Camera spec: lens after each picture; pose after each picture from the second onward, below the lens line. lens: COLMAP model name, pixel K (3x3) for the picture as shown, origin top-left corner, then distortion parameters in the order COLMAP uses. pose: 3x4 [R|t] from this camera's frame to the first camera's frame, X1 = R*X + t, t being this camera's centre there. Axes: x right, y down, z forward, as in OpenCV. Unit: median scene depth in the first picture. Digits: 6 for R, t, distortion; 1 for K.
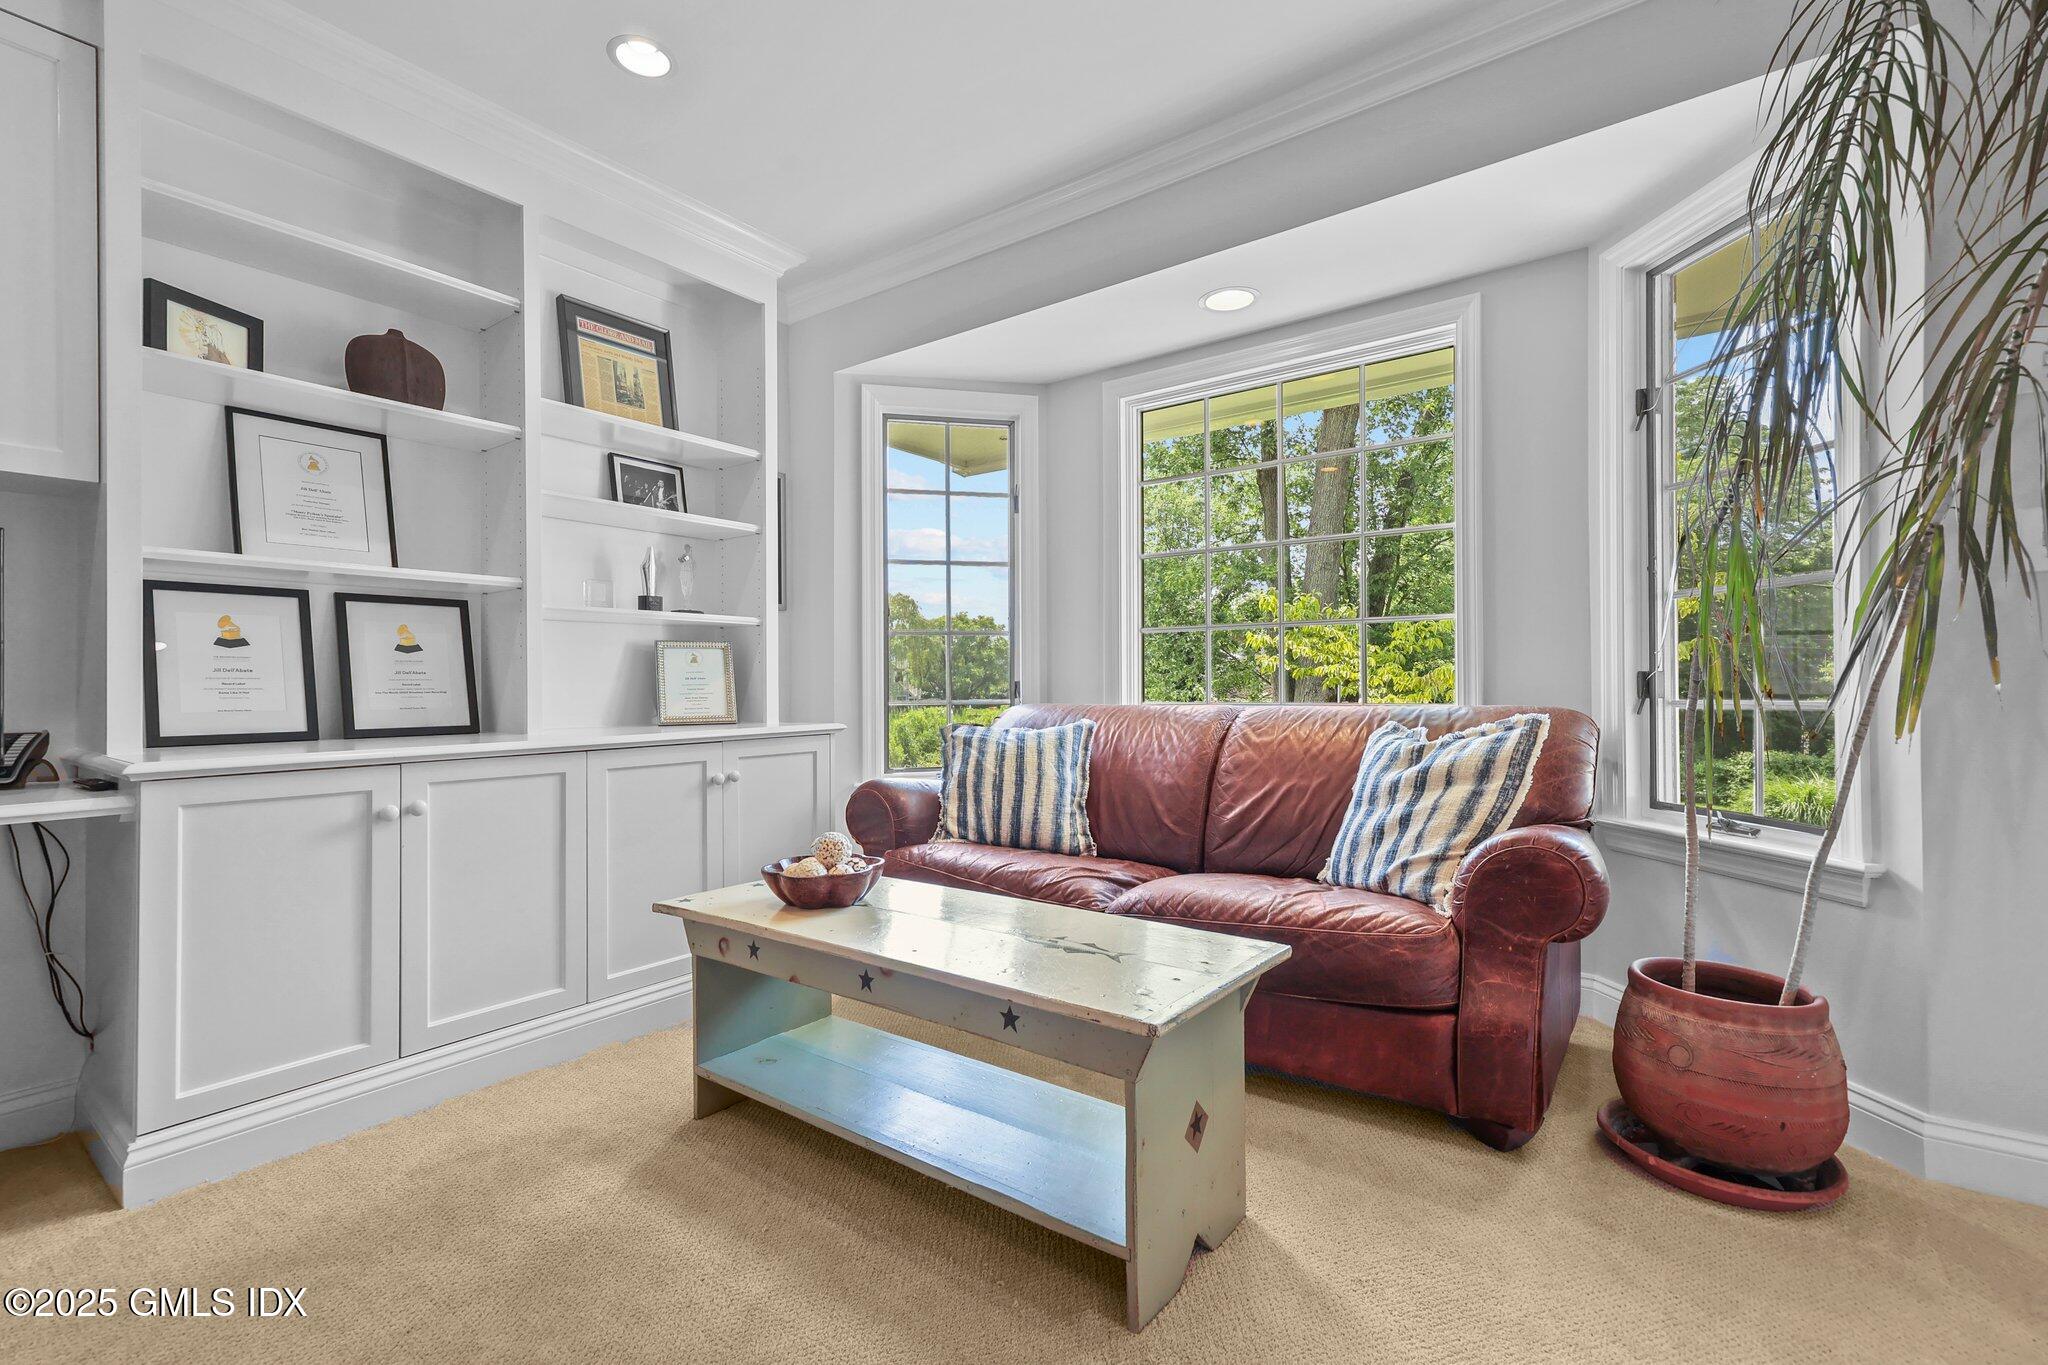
lens RADIAL K [[905.6, 0, 1023.4], [0, 905.6, 672.5], [0, 0, 1]] dist [0.012023, -0.000411]
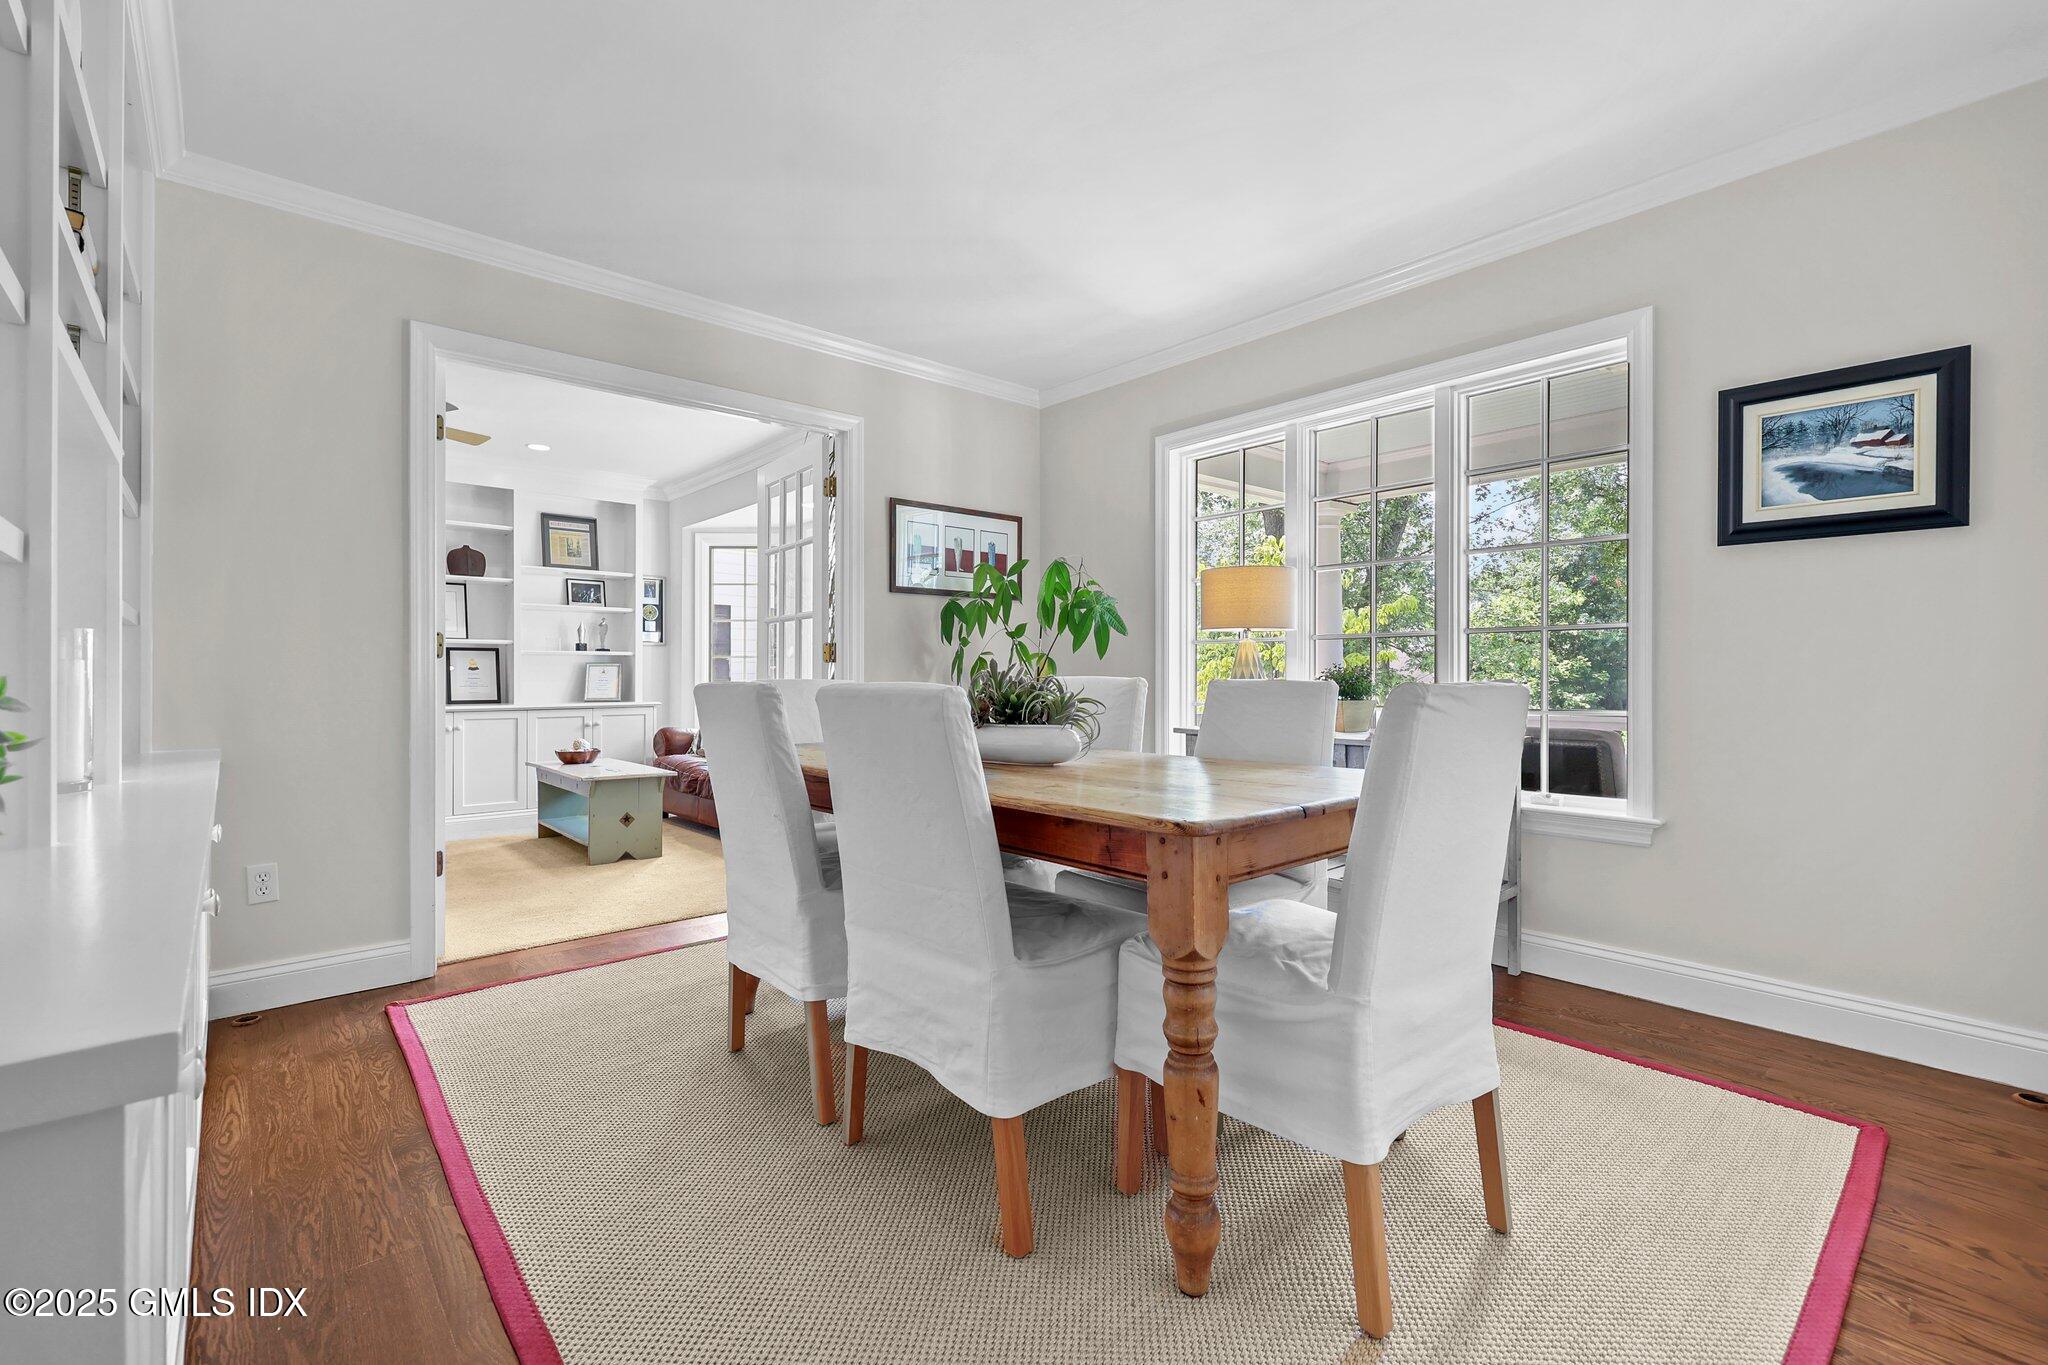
lens RADIAL K [[886.9, 0, 1027.6], [0, 886.9, 674.9], [0, 0, 1]] dist [0.004288, 0.000131]
pose [[0.979341, 0.006544, -0.202109, 1.222691], [-0.004067, 0.999912, 0.012666, -0.043525], [0.202174, -0.011582, 0.979281, -1.013284]]
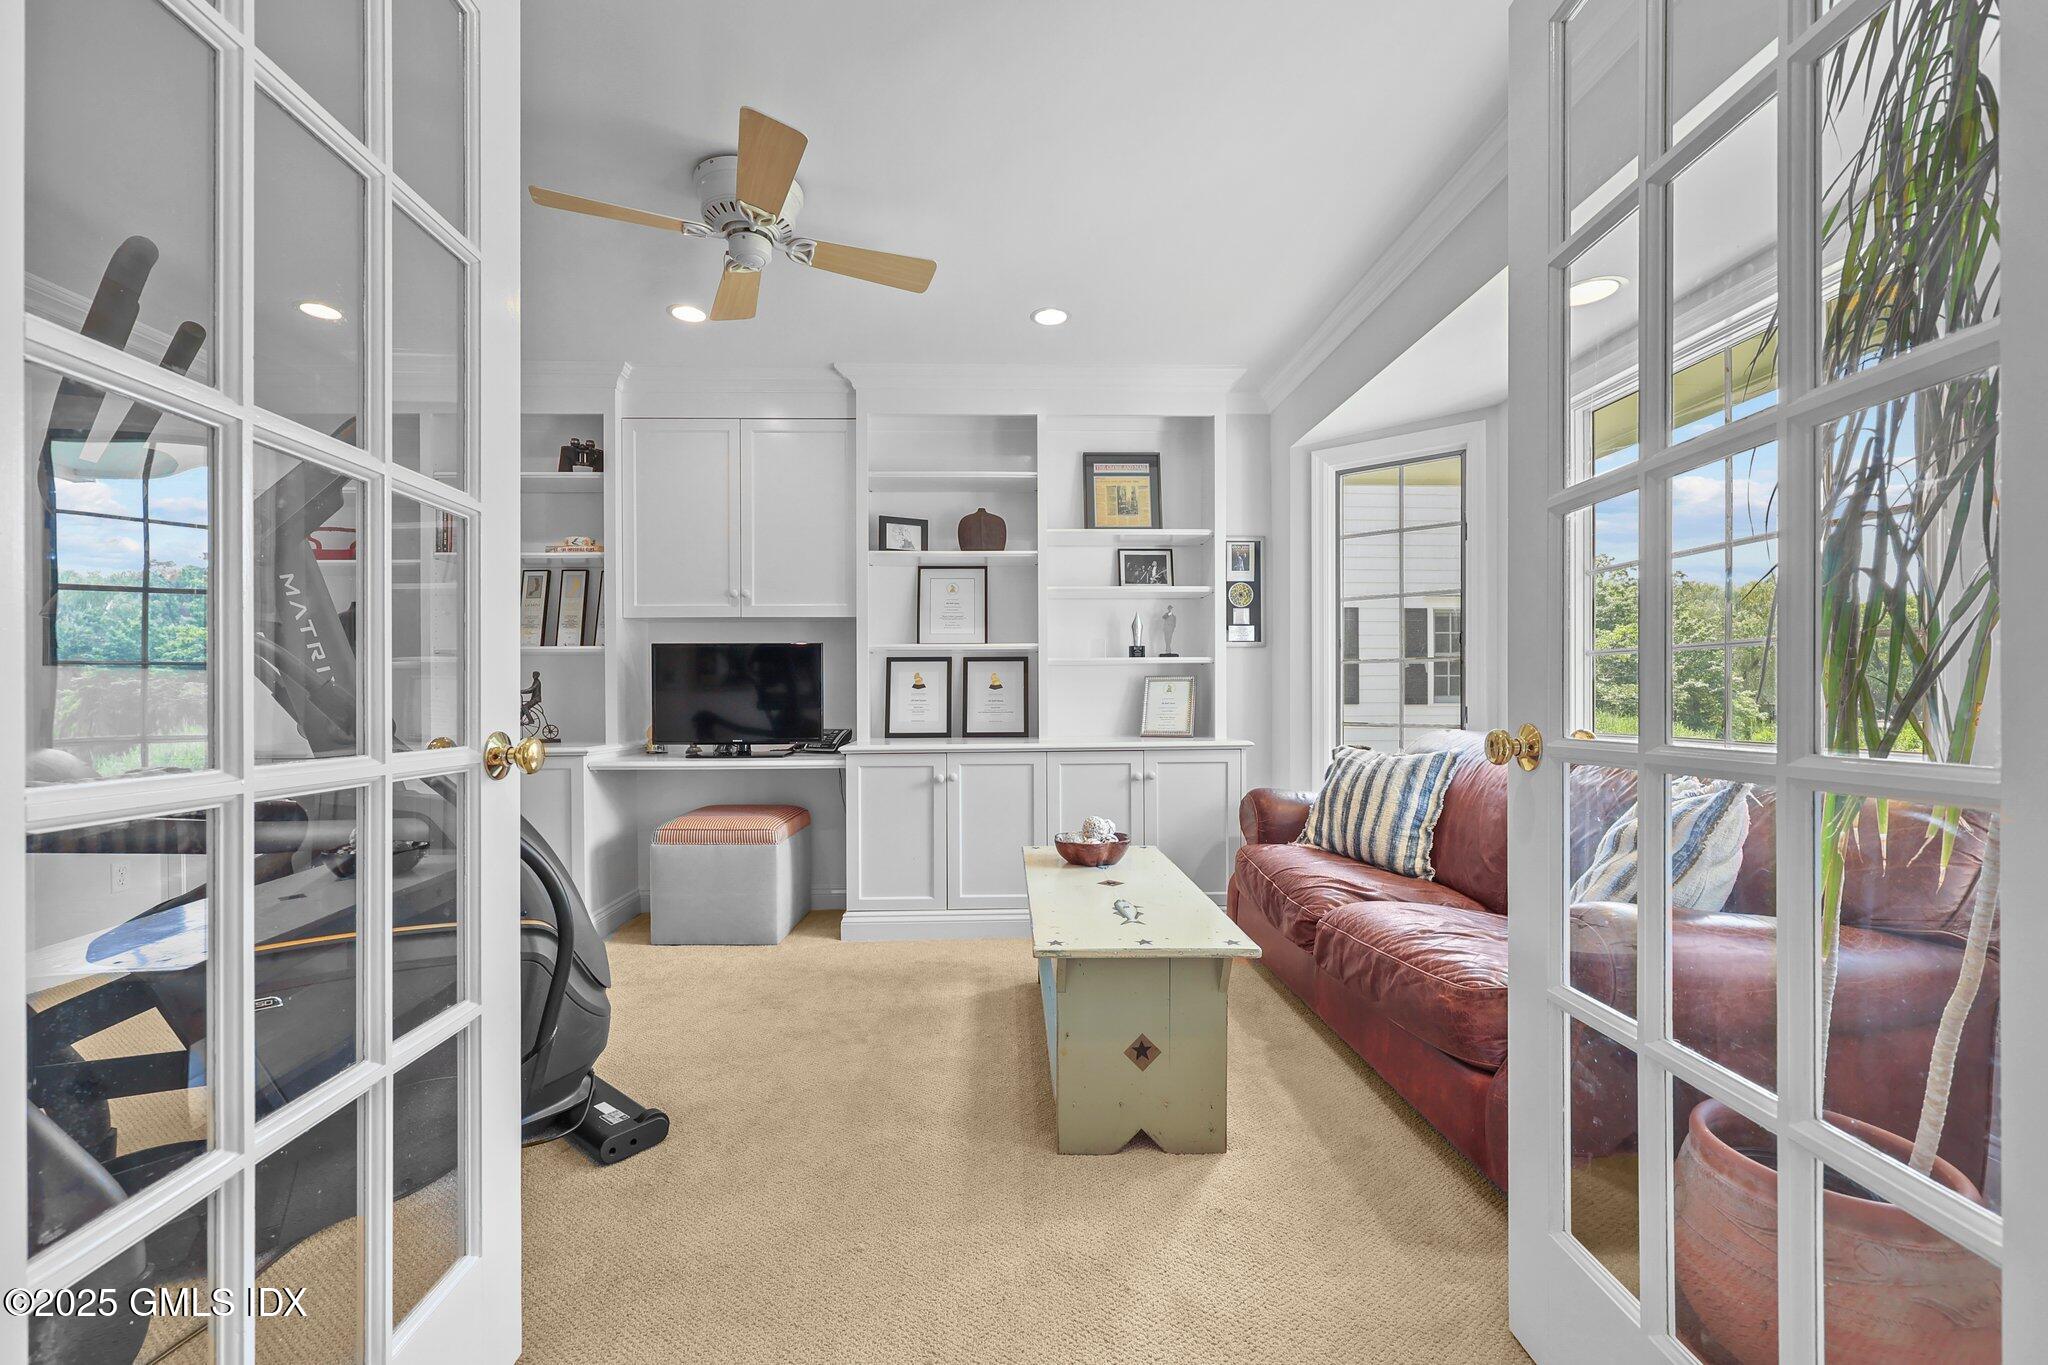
lens RADIAL K [[833.2, 0, 1027.1], [0, 833.2, 691.1], [0, 0, 1]] dist [-0.000775, -0.000126]
pose [[0.623452, -0.000575, -0.781862, 0.564036], [0.010701, 0.999912, 0.007797, -0.028244], [0.781789, -0.013228, 0.623403, 0.049626]]
